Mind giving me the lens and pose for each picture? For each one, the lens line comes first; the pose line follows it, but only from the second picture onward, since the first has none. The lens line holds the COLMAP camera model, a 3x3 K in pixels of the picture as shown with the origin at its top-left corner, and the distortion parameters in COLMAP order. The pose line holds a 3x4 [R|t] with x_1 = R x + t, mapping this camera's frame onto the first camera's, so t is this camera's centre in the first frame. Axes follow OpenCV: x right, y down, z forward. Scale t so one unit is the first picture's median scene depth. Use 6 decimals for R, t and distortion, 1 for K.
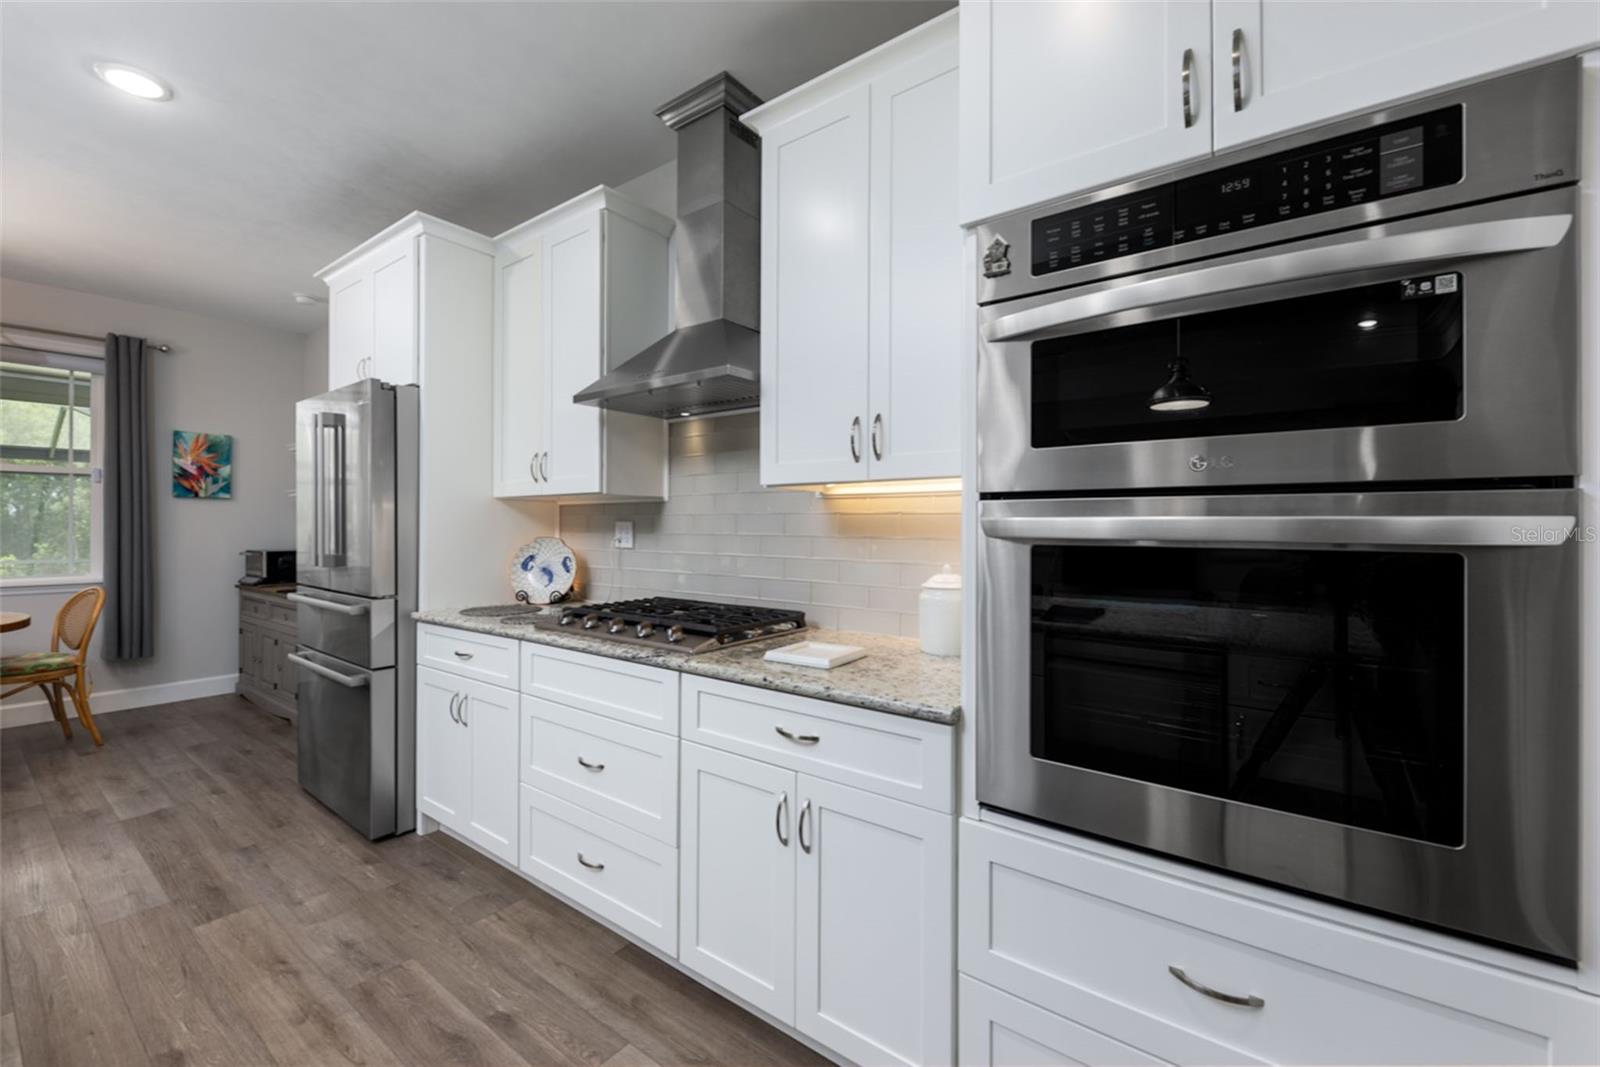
lens RADIAL K [[693.4, 0, 797.6], [0, 693.4, 528.1], [0, 0, 1]] dist [-0.016285, 0.000523]
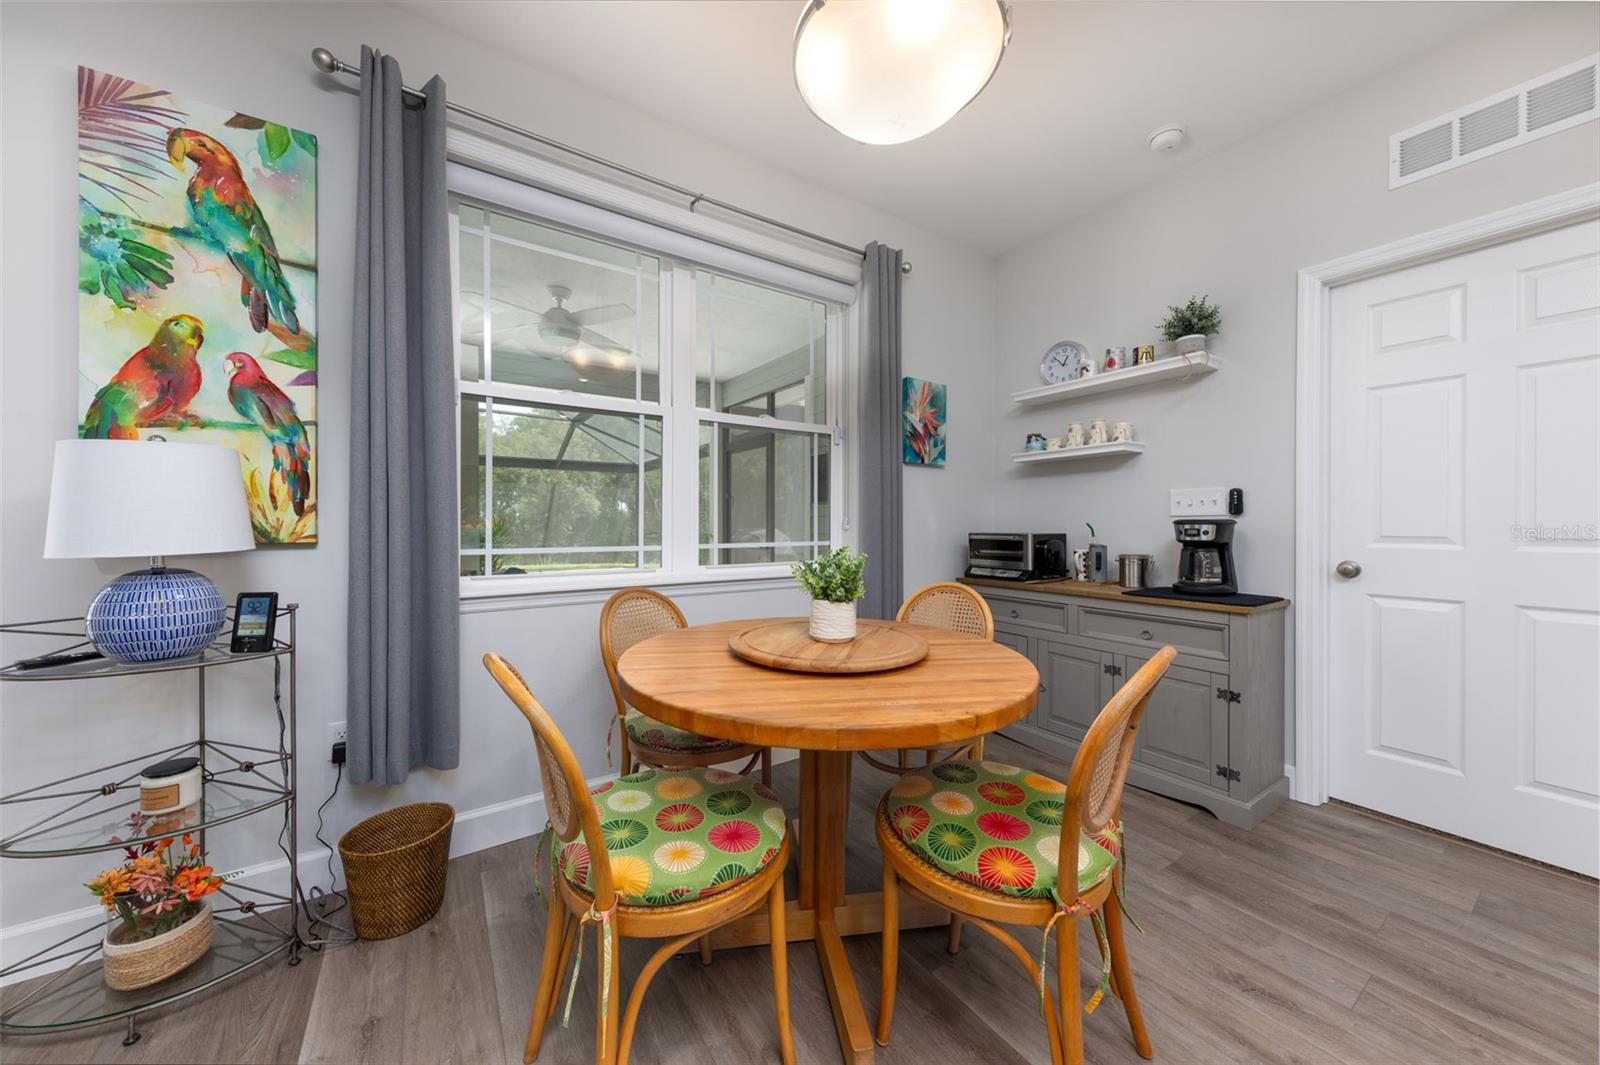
lens RADIAL K [[558.8, 0, 797.1], [0, 558.8, 533.3], [0, 0, 1]] dist [0.014593, 0.000119]
pose [[0.949299, 0.001516, -0.314370, -0.807158], [0.001140, 0.999965, 0.008263, 0.027384], [0.314372, -0.008202, 0.949264, 0.354481]]
